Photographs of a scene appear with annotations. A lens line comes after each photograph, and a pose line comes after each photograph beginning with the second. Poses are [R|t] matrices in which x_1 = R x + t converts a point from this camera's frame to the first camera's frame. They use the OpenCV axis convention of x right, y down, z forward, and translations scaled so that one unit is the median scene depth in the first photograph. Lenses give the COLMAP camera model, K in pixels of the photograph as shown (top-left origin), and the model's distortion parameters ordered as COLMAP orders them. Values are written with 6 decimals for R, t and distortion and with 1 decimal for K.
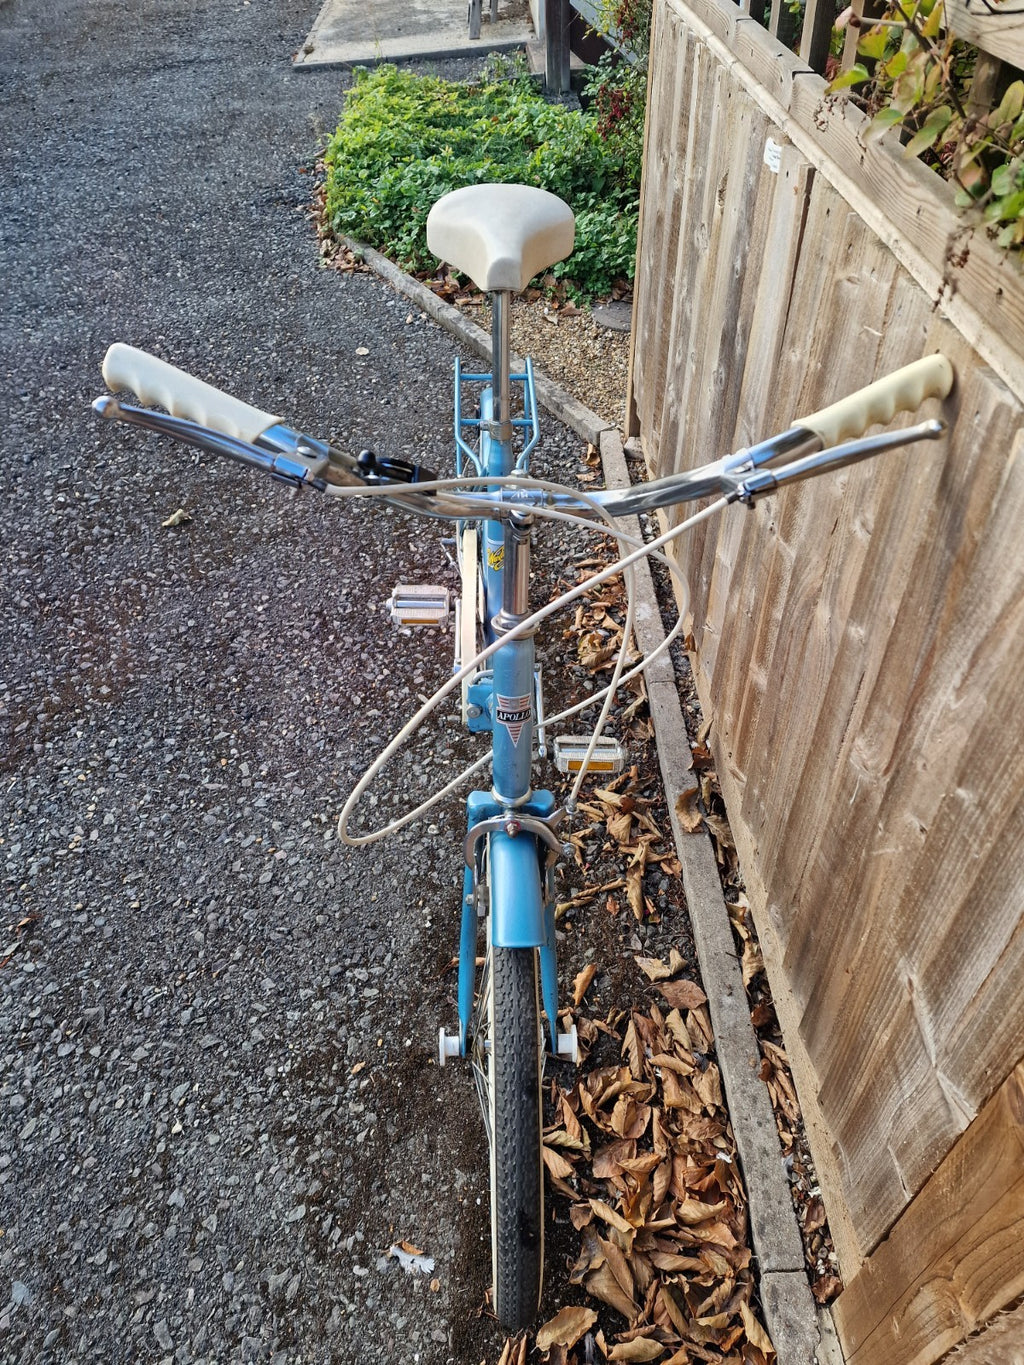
lens RADIAL K [[914.4, 0, 507.7], [0, 914.4, 658.9], [0, 0, 1]] dist [0.073878, -0.071979]
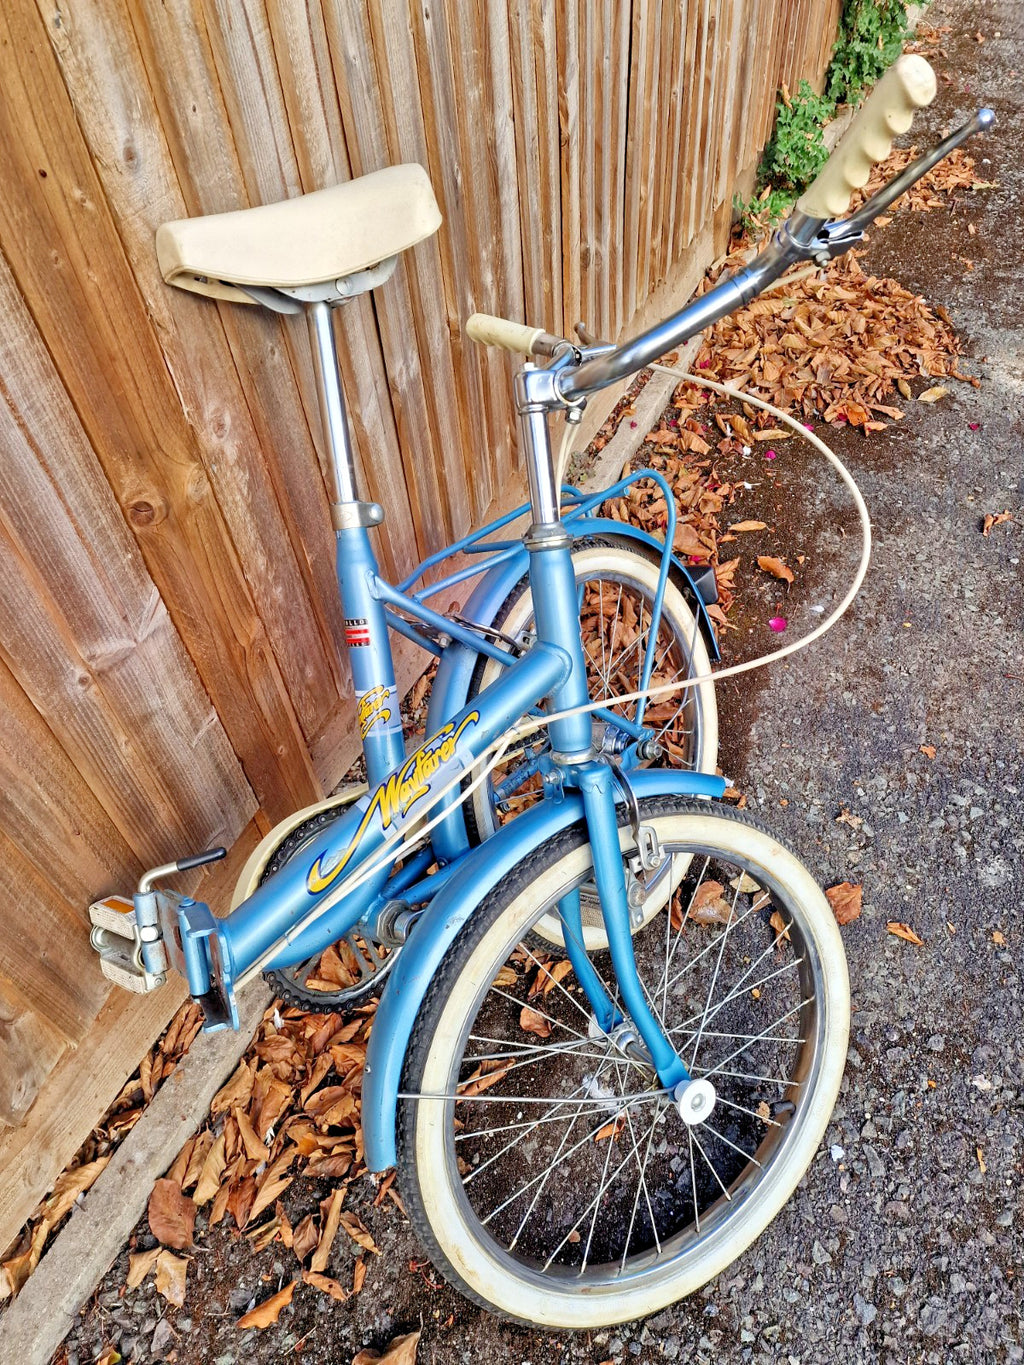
lens RADIAL K [[914.4, 0, 513.5], [0, 914.4, 682.2], [0, 0, 1]] dist [0.073878, -0.071979]
pose [[-0.891480, -0.255378, 0.374226, -0.220188], [0.375362, 0.046216, 0.925725, -0.240562], [-0.253705, 0.965736, 0.054658, 0.461835]]
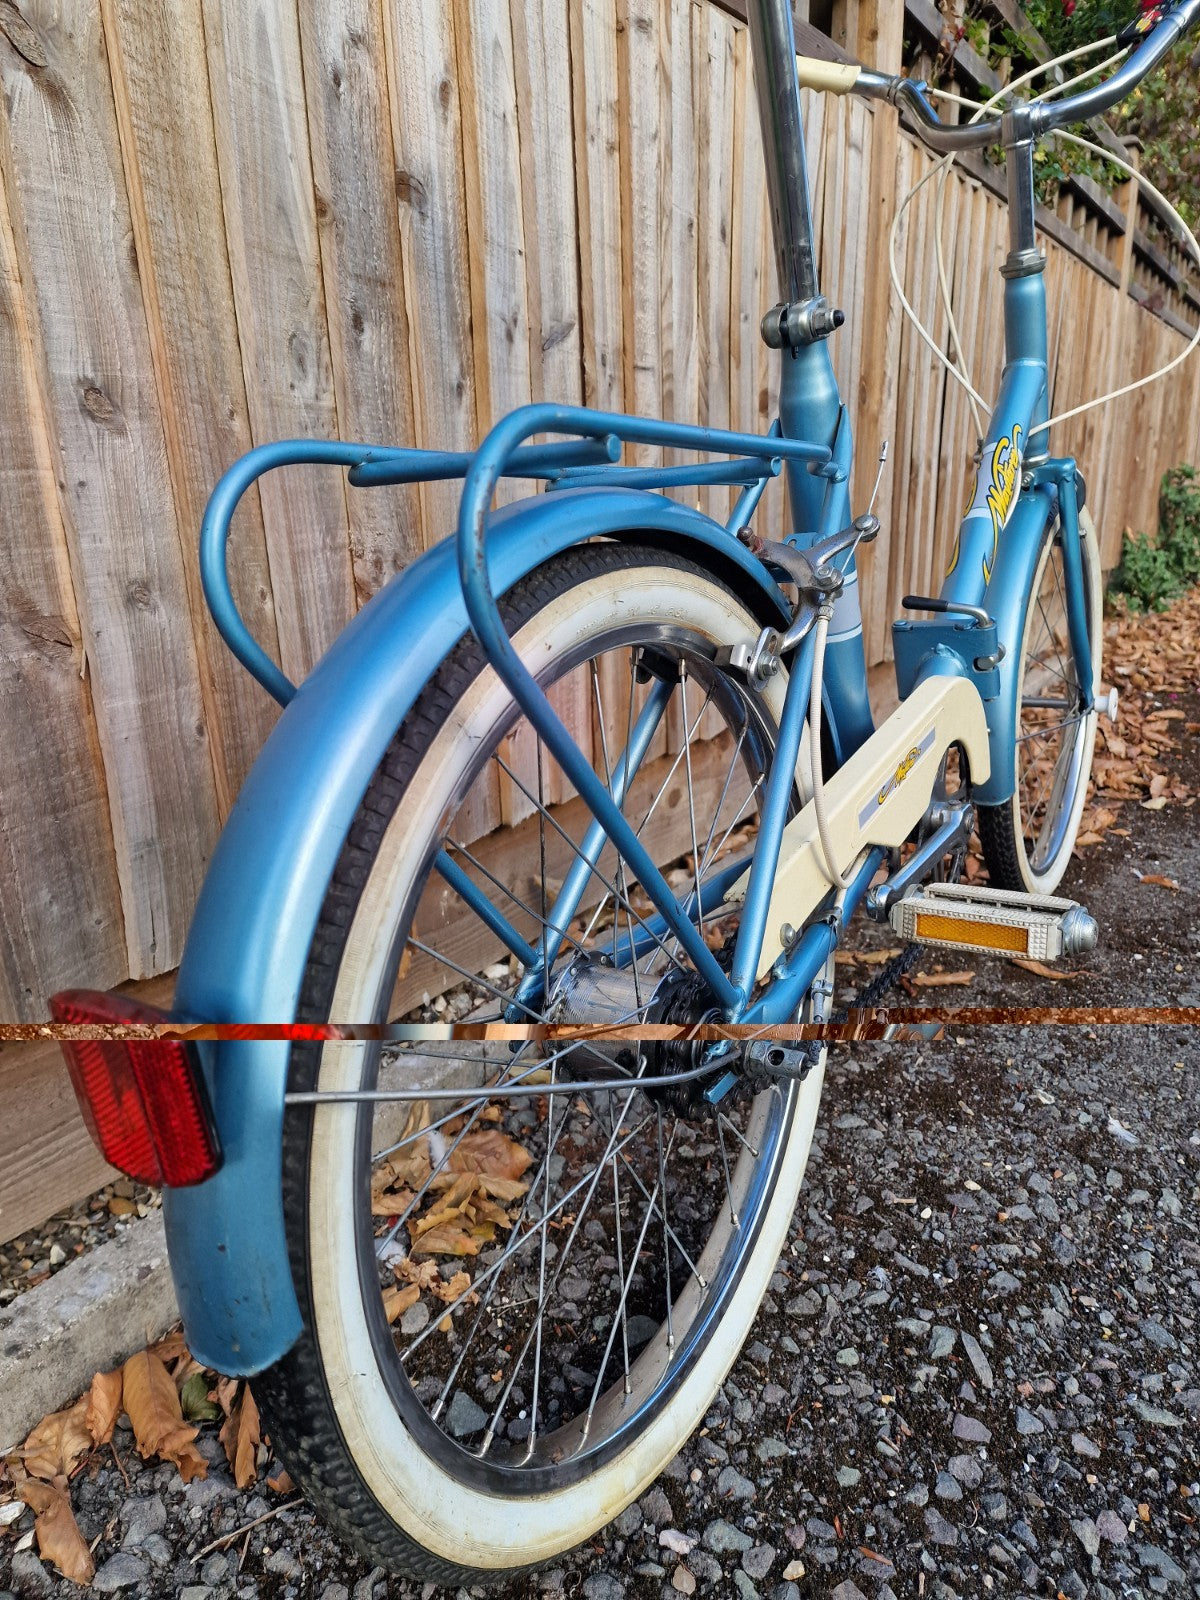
lens RADIAL K [[1071.8, 0, 592.6], [0, 1071.8, 808.3], [0, 0, 1]] dist [0.073878, -0.071979]
pose [[-0.812270, -0.109186, 0.572972, -0.241290], [0.438326, 0.533829, 0.723116, -0.525858], [-0.384823, 0.838514, -0.385754, 1.392743]]
